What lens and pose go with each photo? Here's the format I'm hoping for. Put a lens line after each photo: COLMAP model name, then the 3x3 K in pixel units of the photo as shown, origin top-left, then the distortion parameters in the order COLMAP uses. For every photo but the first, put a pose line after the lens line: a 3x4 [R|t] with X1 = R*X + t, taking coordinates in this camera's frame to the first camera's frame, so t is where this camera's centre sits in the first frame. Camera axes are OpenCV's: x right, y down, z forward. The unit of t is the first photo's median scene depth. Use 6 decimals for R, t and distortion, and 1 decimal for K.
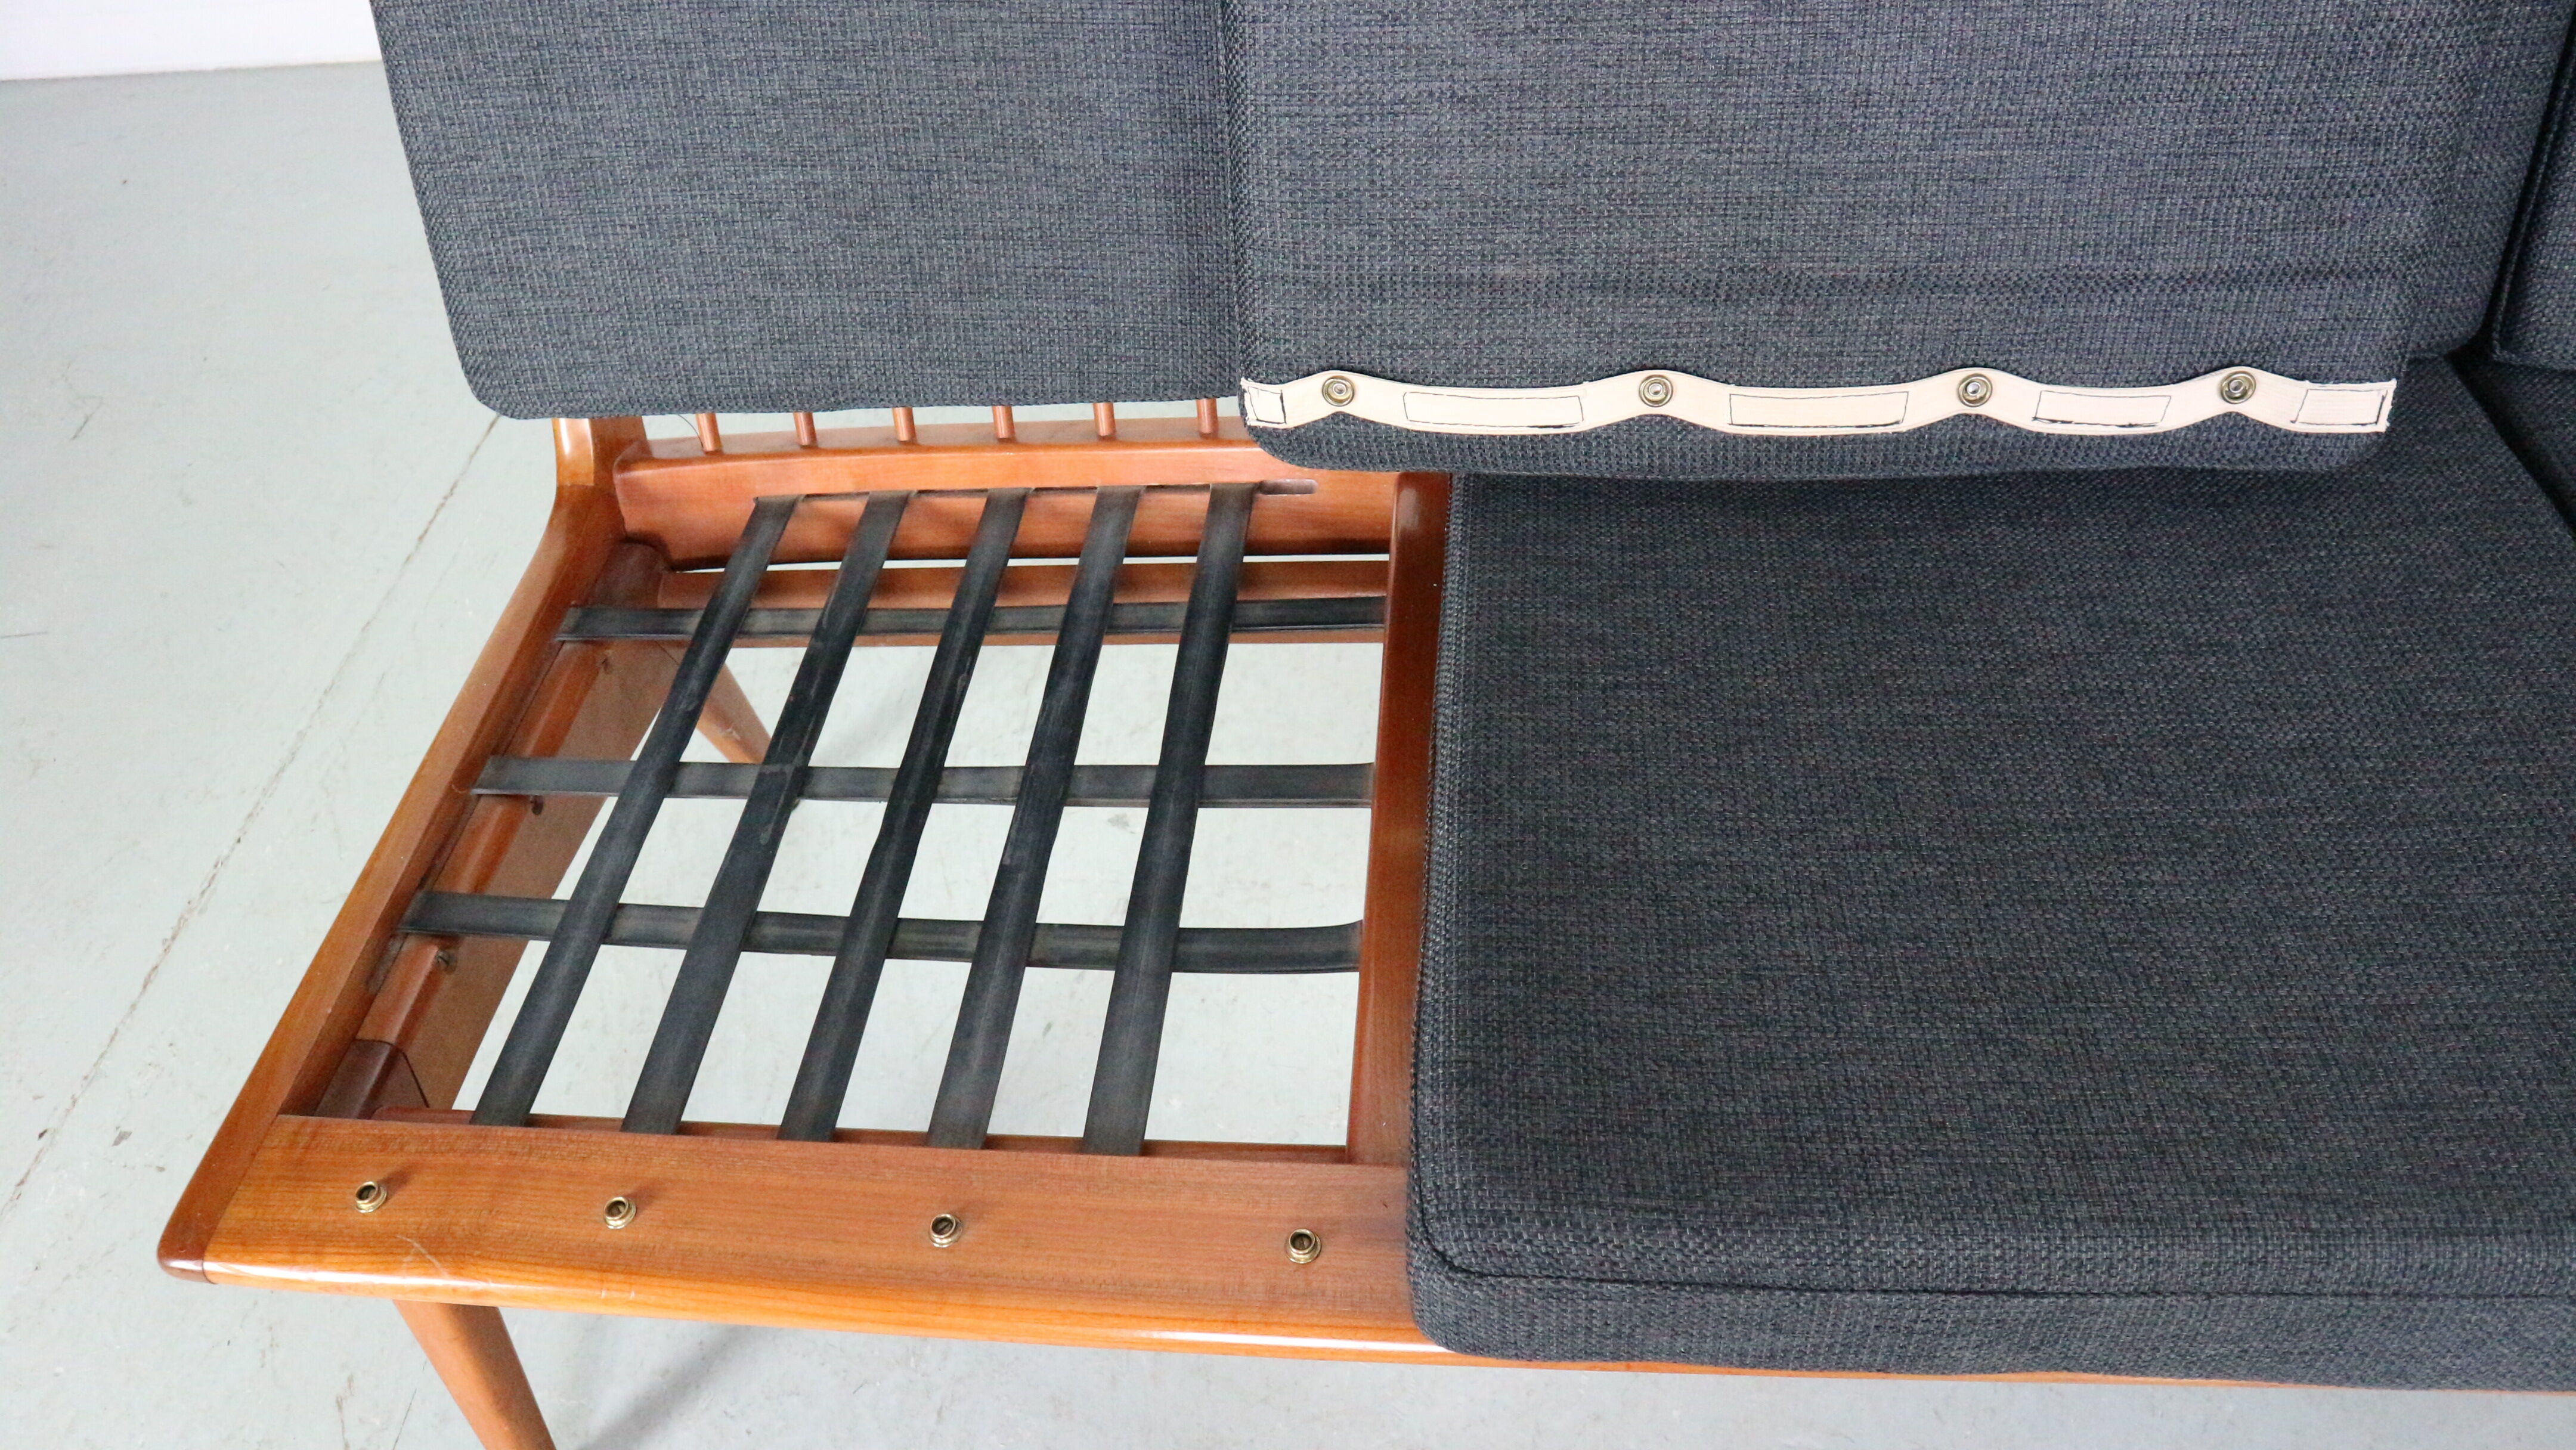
lens RADIAL K [[1799.0, 0, 1302.5], [0, 1799.0, 744.5], [0, 0, 1]] dist [-0.123697, 0.074341]
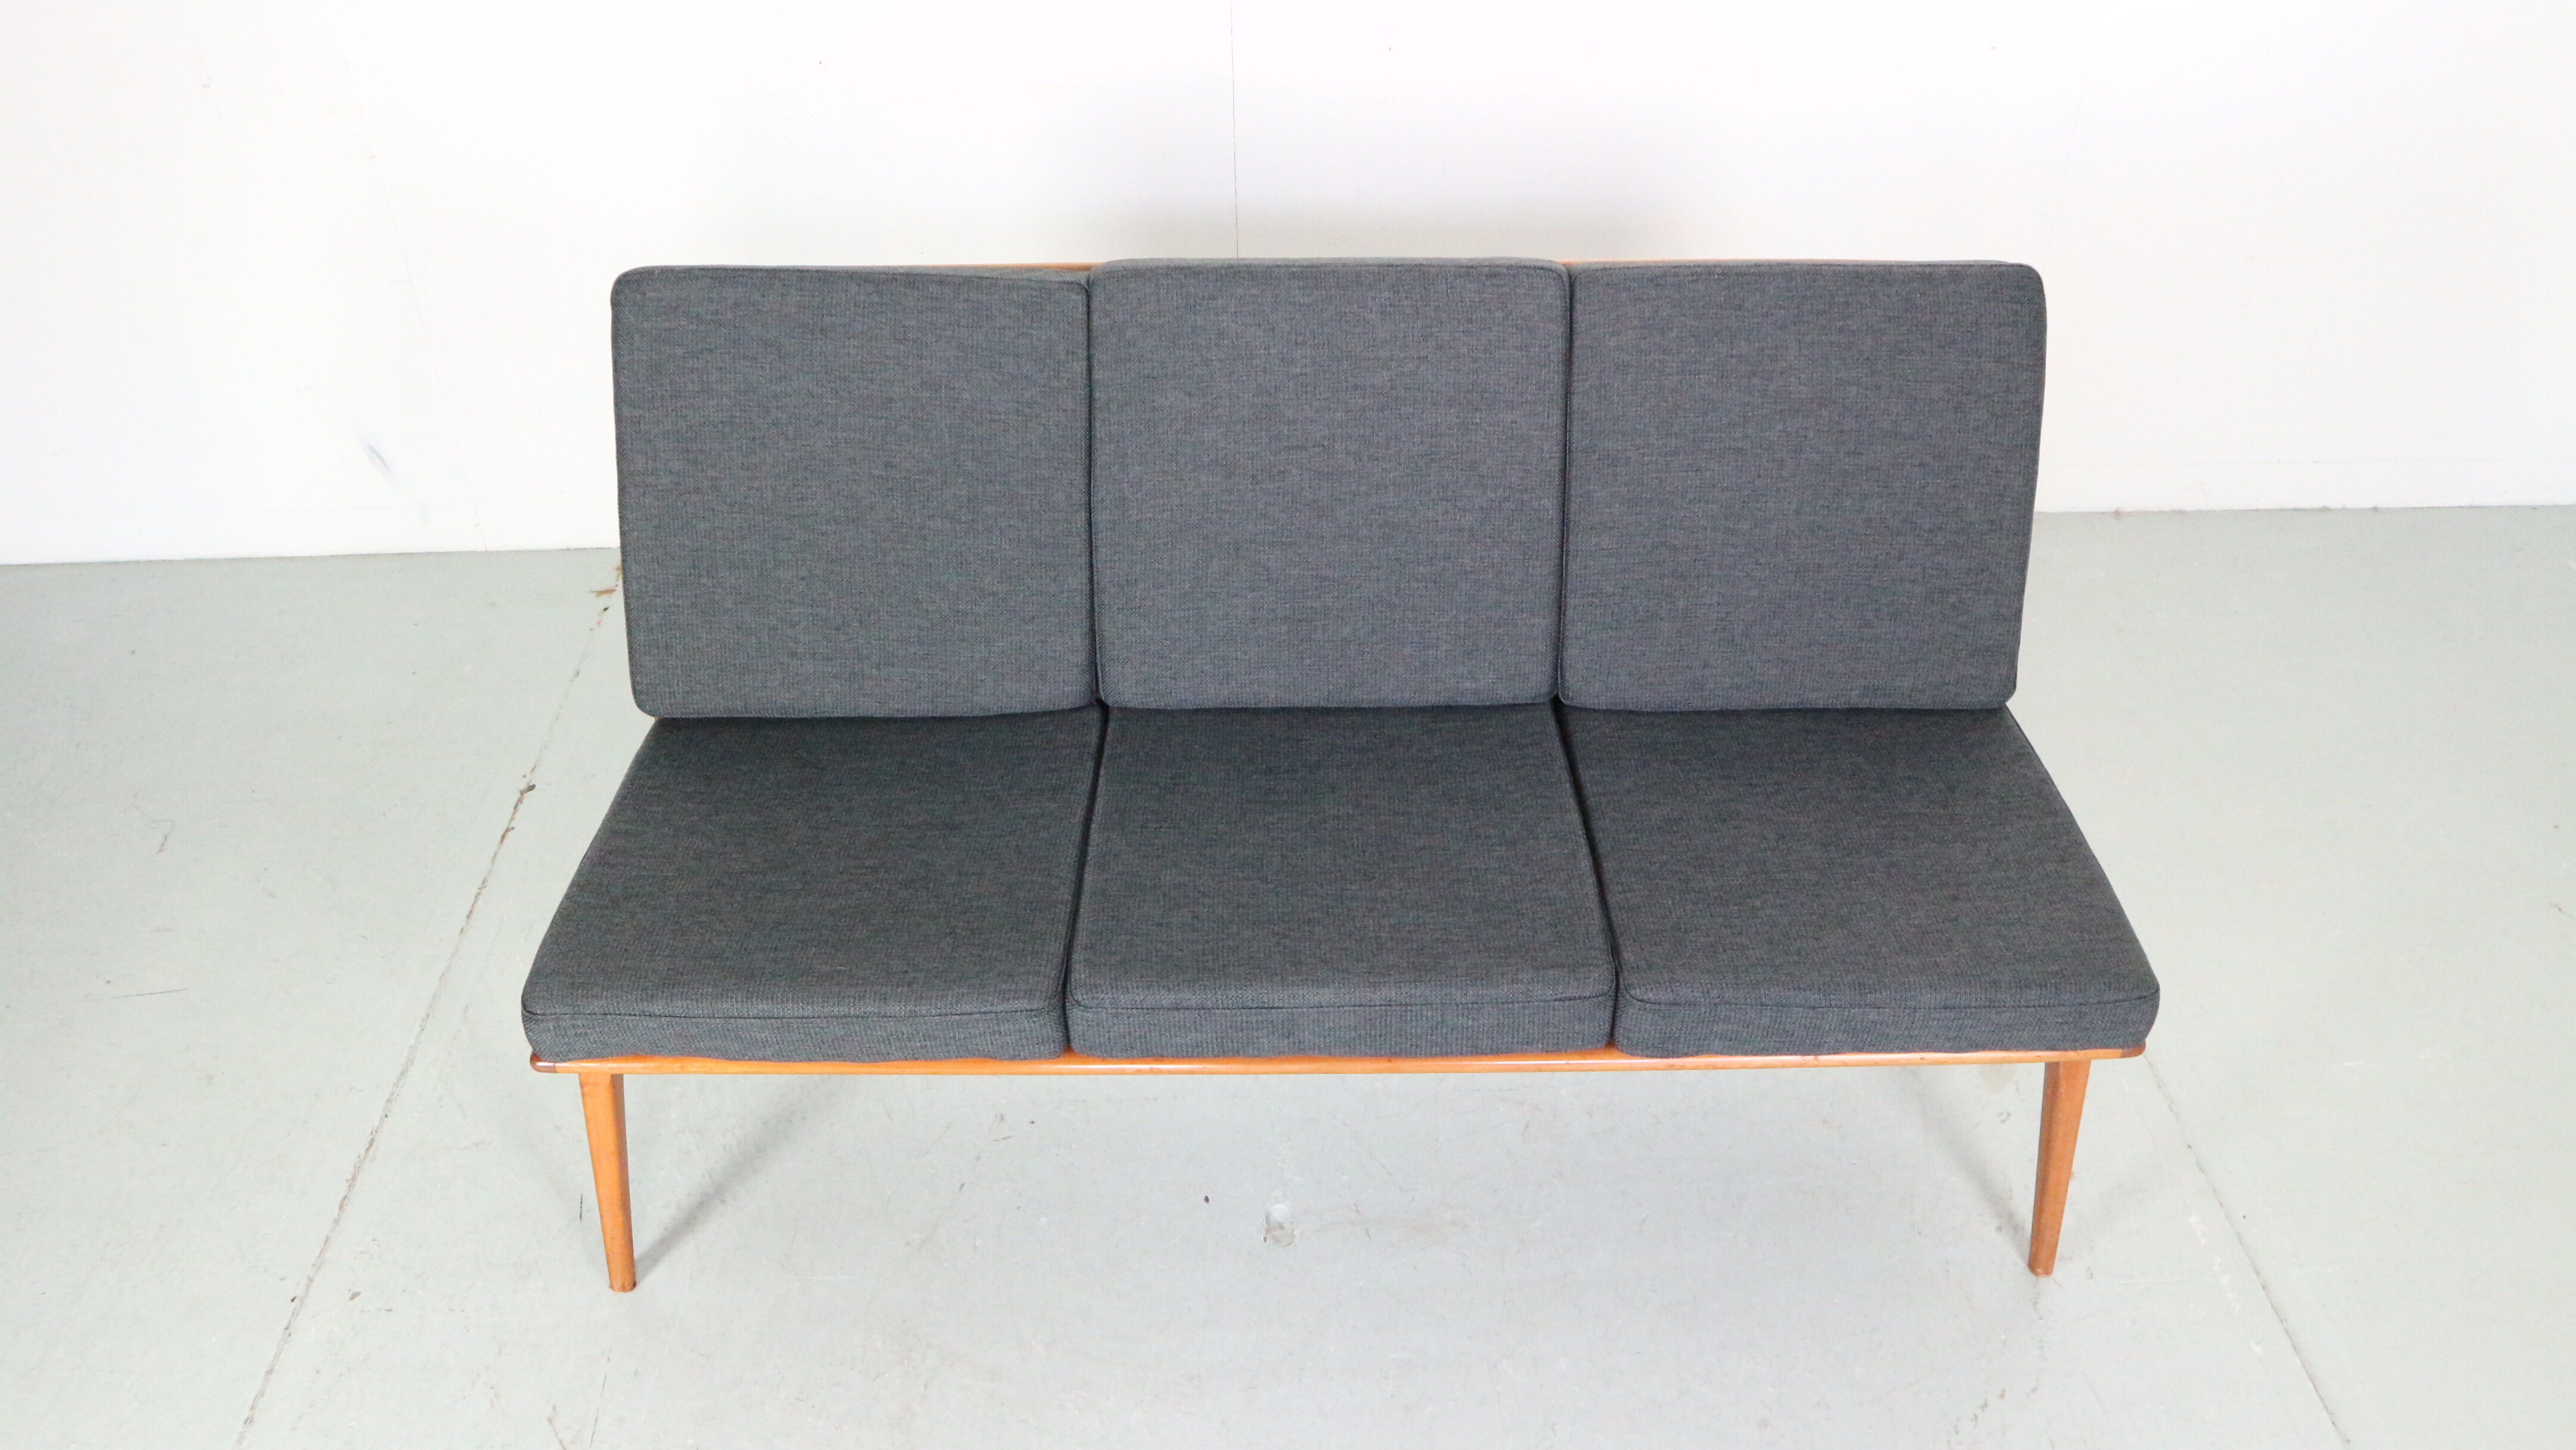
lens RADIAL K [[2001.7, 0, 1318.6], [0, 2001.7, 729.2], [0, 0, 1]] dist [-0.094010, 0.074305]
pose [[0.990697, 0.018730, 0.134793, 0.020633], [0.010186, 0.977499, -0.210692, 0.481671], [-0.135706, 0.210105, 0.968215, -1.990602]]
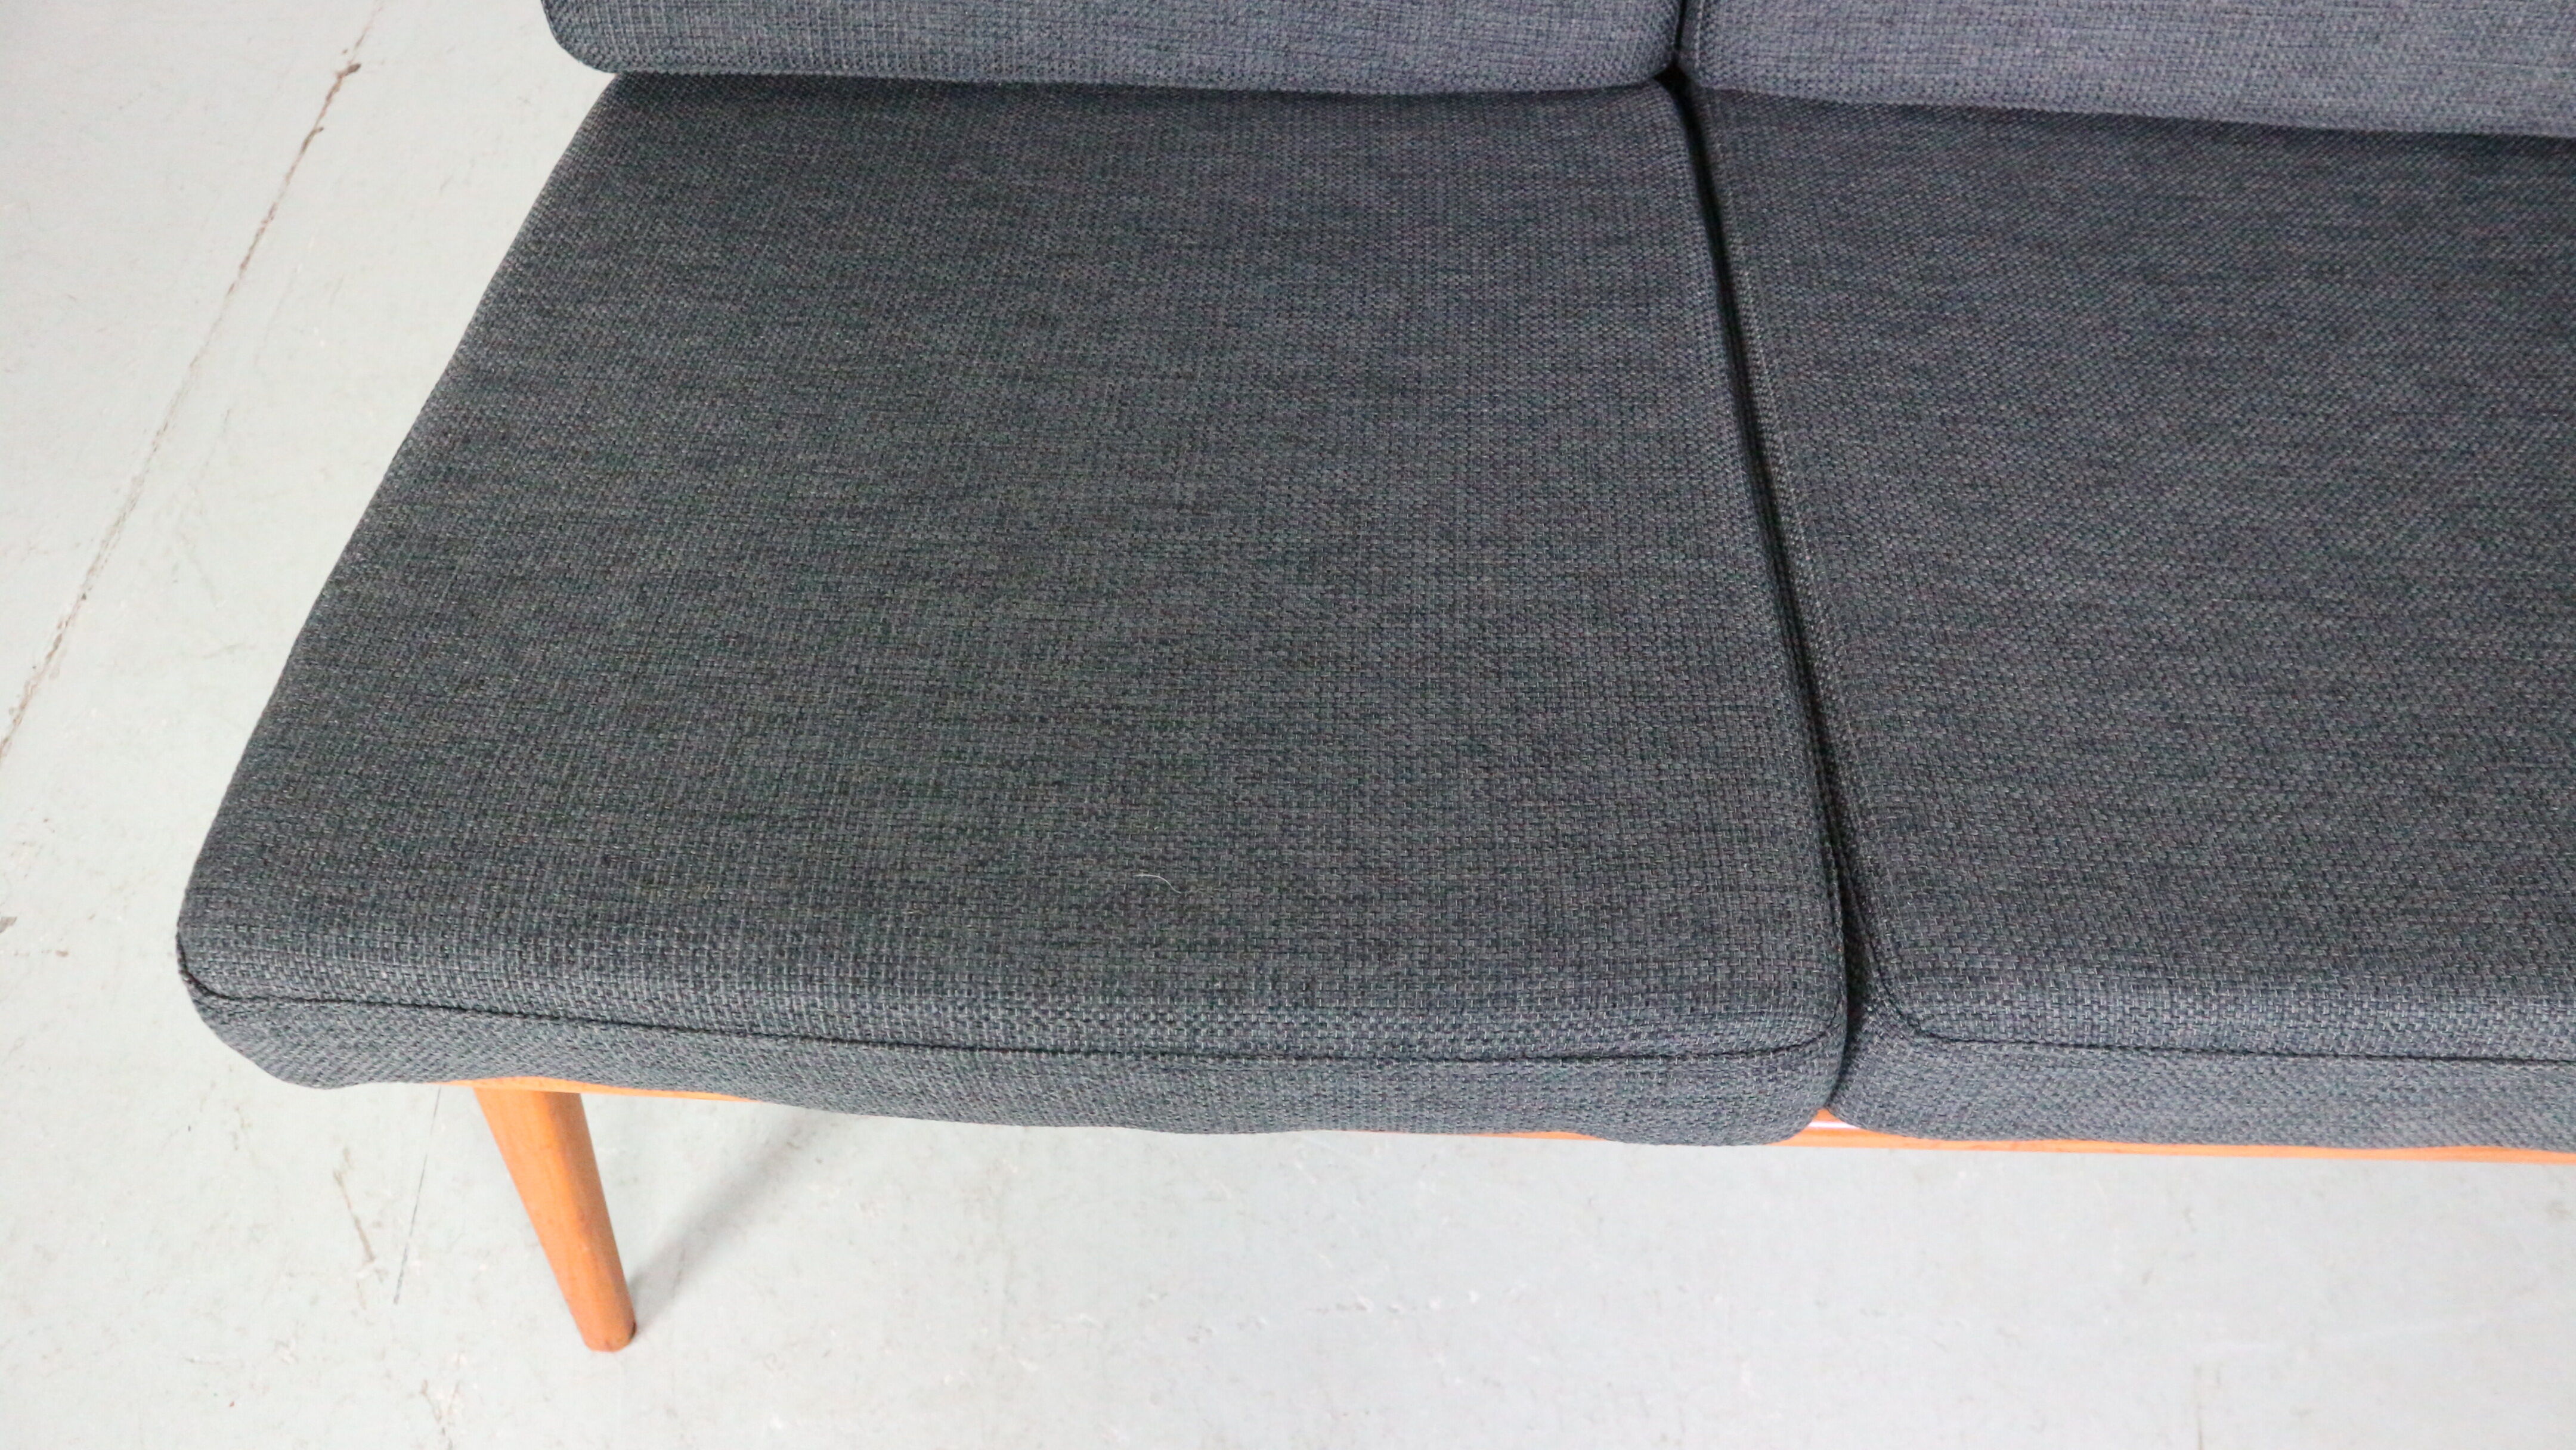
lens RADIAL K [[1799.0, 0, 1293.8], [0, 1799.0, 741.0], [0, 0, 1]] dist [-0.123697, 0.074341]
pose [[0.993008, 0.024387, 0.115503, -0.301157], [-0.035194, 0.995093, 0.092469, 0.068724], [-0.112682, -0.095887, 0.988994, 0.149421]]
